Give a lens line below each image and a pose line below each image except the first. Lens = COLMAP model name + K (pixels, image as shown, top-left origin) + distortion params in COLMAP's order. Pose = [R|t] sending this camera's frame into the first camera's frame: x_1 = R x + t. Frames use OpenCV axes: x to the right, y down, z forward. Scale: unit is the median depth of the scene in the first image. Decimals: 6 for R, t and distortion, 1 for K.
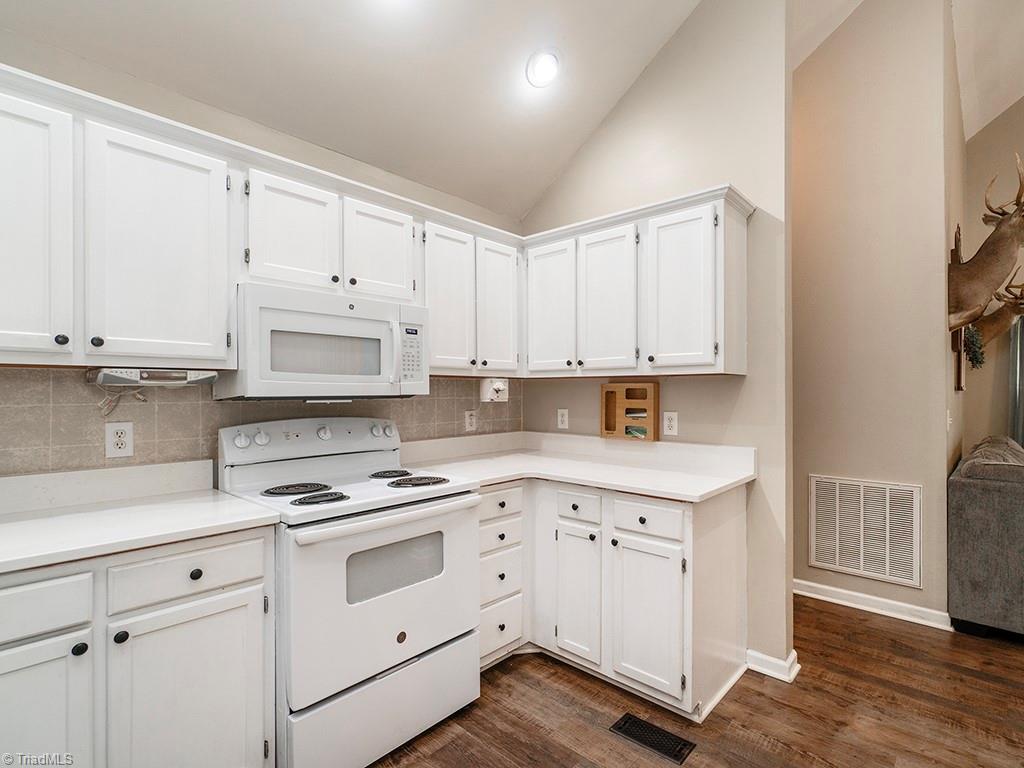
lens RADIAL K [[503.4, 0, 538.4], [0, 503.4, 389.4], [0, 0, 1]] dist [0.000522, -0.000014]
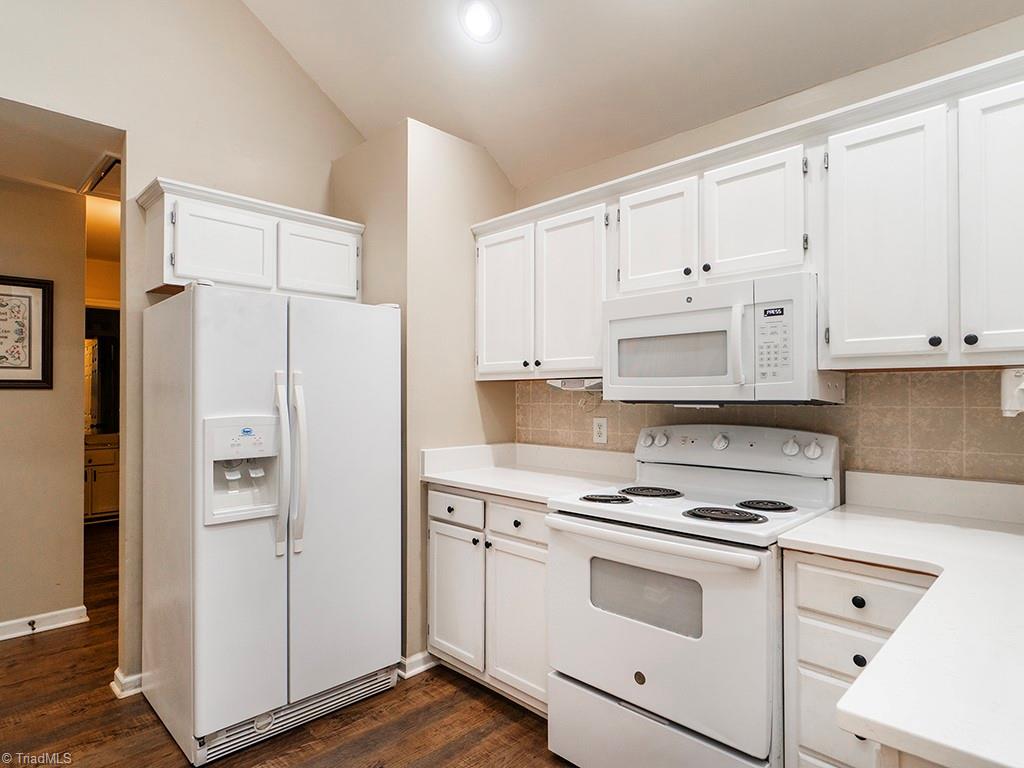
lens RADIAL K [[575.5, 0, 498.0], [0, 575.5, 389.2], [0, 0, 1]] dist [-0.004991, -0.000529]
pose [[-0.073424, -0.008471, -0.997265, 0.666071], [0.006202, 0.999941, -0.008950, 0.000077], [0.997282, -0.006843, -0.073367, 0.745892]]
